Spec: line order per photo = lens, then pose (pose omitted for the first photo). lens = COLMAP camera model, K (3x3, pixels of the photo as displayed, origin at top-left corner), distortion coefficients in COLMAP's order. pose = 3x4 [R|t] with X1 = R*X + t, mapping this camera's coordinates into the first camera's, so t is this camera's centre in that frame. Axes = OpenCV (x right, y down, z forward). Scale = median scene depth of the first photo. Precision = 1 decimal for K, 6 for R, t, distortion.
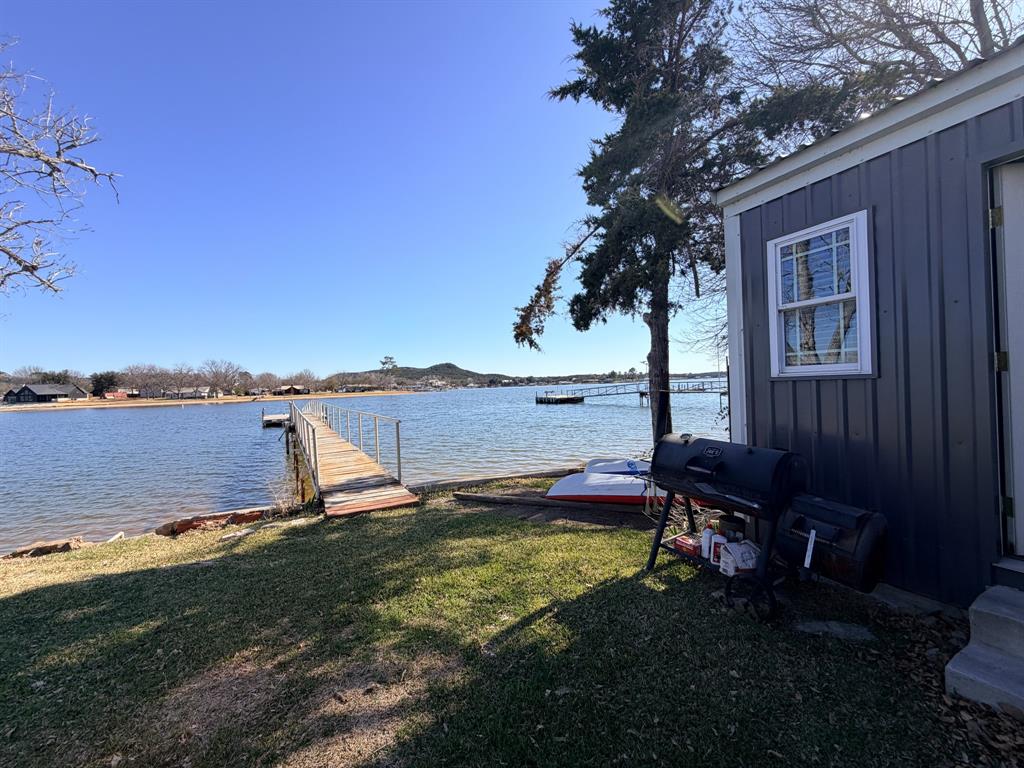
lens RADIAL K [[407.5, 0, 512.0], [0, 407.5, 384.0], [0, 0, 1]] dist [-0.000019, 0.000083]
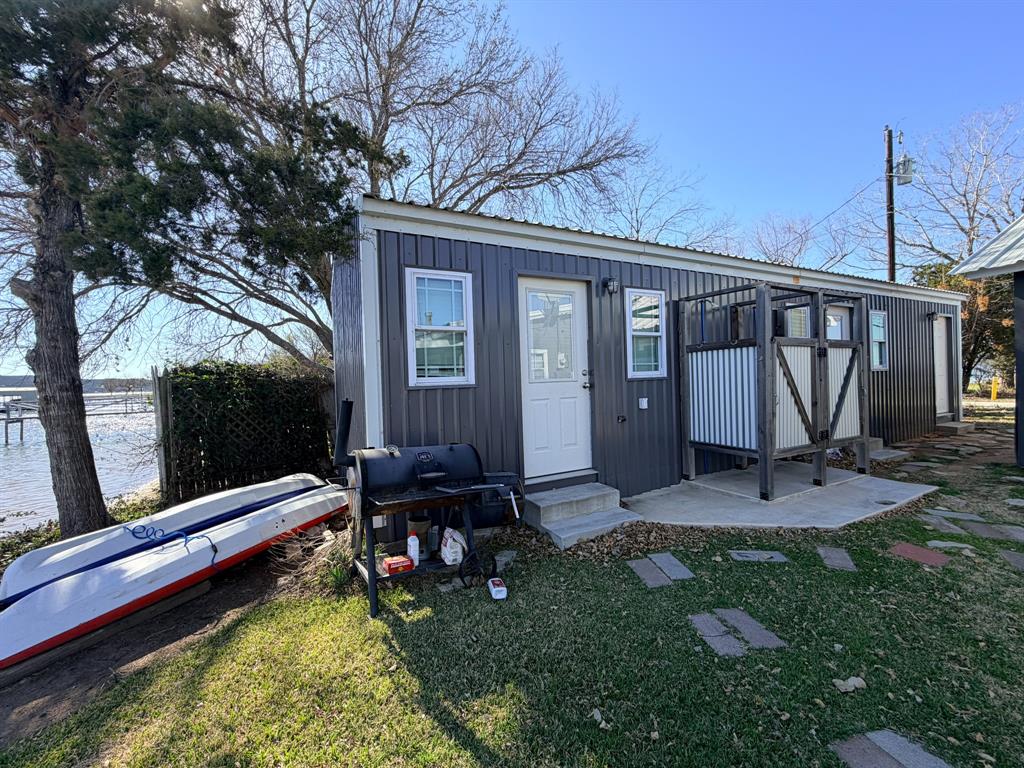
lens RADIAL K [[420.5, 0, 512.0], [0, 420.5, 384.0], [0, 0, 1]] dist [-0.000202, -0.000026]
pose [[0.007627, 0.021686, 0.999736, -0.557438], [0.031416, 0.999266, -0.021916, 0.010502], [-0.999477, 0.031575, 0.006940, 0.736016]]
